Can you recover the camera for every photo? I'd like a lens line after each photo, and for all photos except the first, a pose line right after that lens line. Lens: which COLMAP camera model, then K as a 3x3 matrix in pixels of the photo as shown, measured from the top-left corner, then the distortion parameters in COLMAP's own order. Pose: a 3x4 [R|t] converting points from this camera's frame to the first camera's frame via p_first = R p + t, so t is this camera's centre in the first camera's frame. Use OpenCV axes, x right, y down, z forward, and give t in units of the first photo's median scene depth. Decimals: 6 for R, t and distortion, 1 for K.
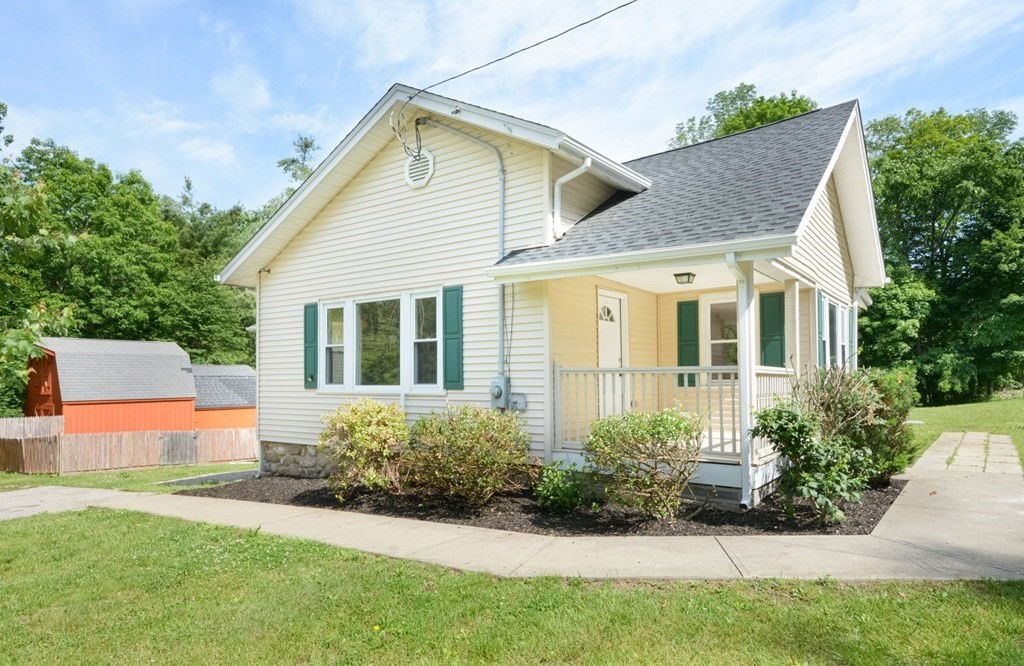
lens RADIAL K [[587.0, 0, 541.4], [0, 587.0, 352.6], [0, 0, 1]] dist [0.017638, -0.006483]
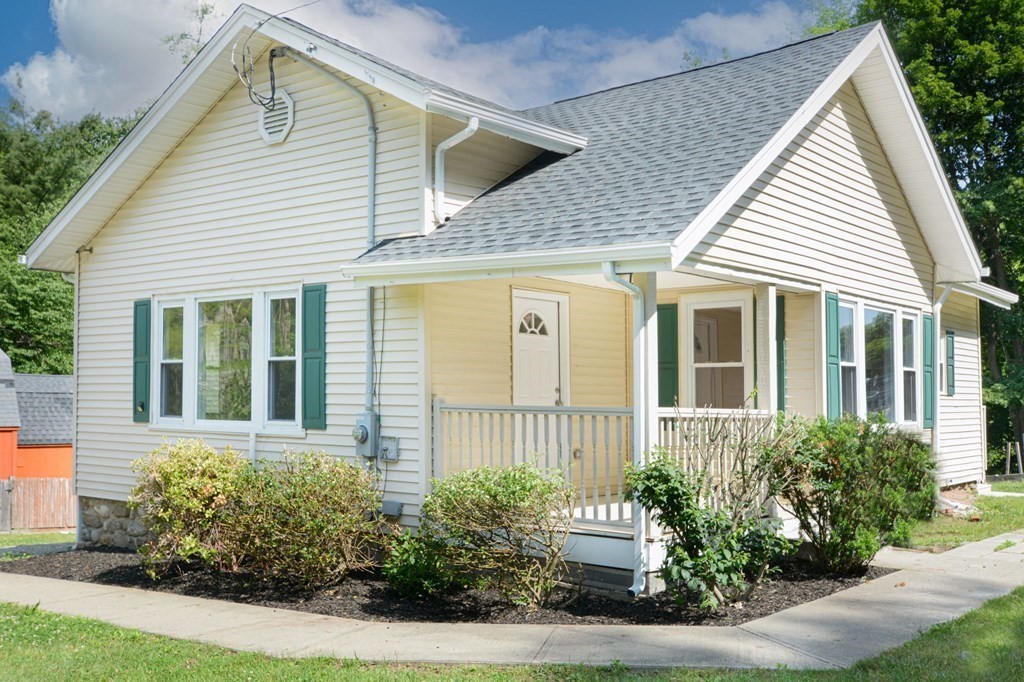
lens RADIAL K [[1047.1, 0, 516.6], [0, 1047.1, 345.4], [0, 0, 1]] dist [-0.018155, 0.000000]
pose [[0.995357, 0.010188, -0.095715, 0.228091], [-0.011123, 0.999895, -0.009244, -0.031318], [0.095611, 0.010266, 0.995366, -0.253630]]
